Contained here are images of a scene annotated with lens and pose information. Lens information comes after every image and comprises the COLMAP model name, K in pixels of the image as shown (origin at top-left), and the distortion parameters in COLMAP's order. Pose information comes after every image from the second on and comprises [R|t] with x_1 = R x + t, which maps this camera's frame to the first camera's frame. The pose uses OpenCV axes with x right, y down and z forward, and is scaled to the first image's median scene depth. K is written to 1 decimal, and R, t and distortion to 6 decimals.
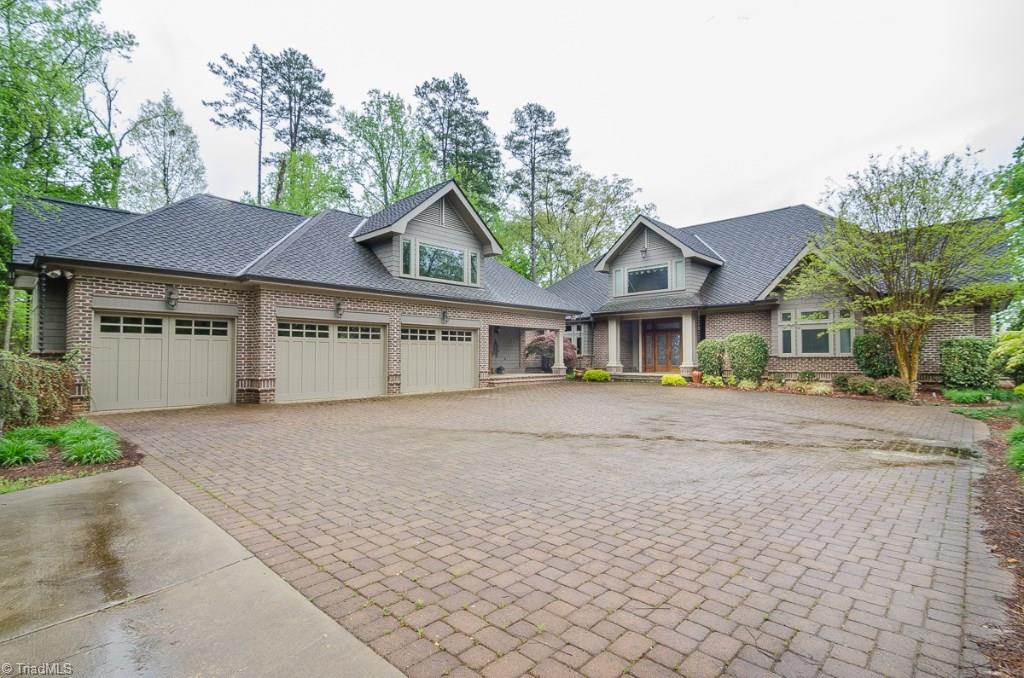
lens RADIAL K [[482.6, 0, 512.0], [0, 482.6, 339.0], [0, 0, 1]] dist [0.000556, -0.000343]
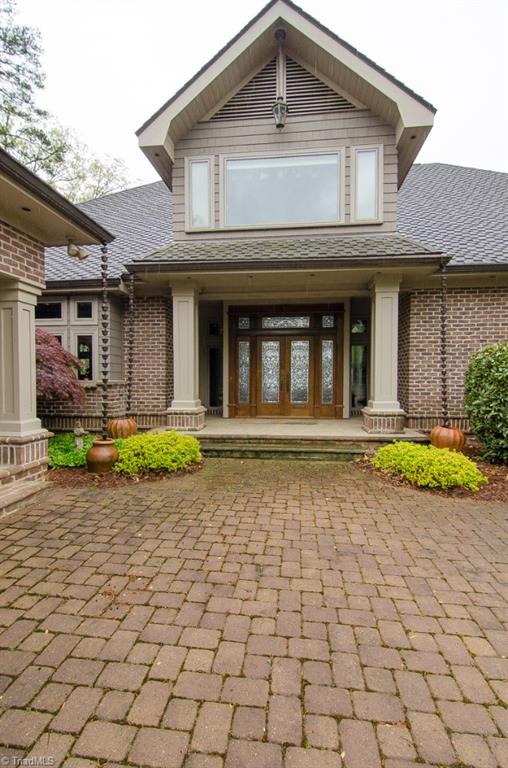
lens RADIAL K [[362.0, 0, 254.0], [0, 362.0, 384.0], [0, 0, 1]] dist [0.000556, -0.000343]
pose [[0.801133, -0.004031, 0.598473, 0.077438], [-0.022205, 0.999089, 0.036453, 0.022027], [-0.598074, -0.042492, 0.800313, 0.708458]]
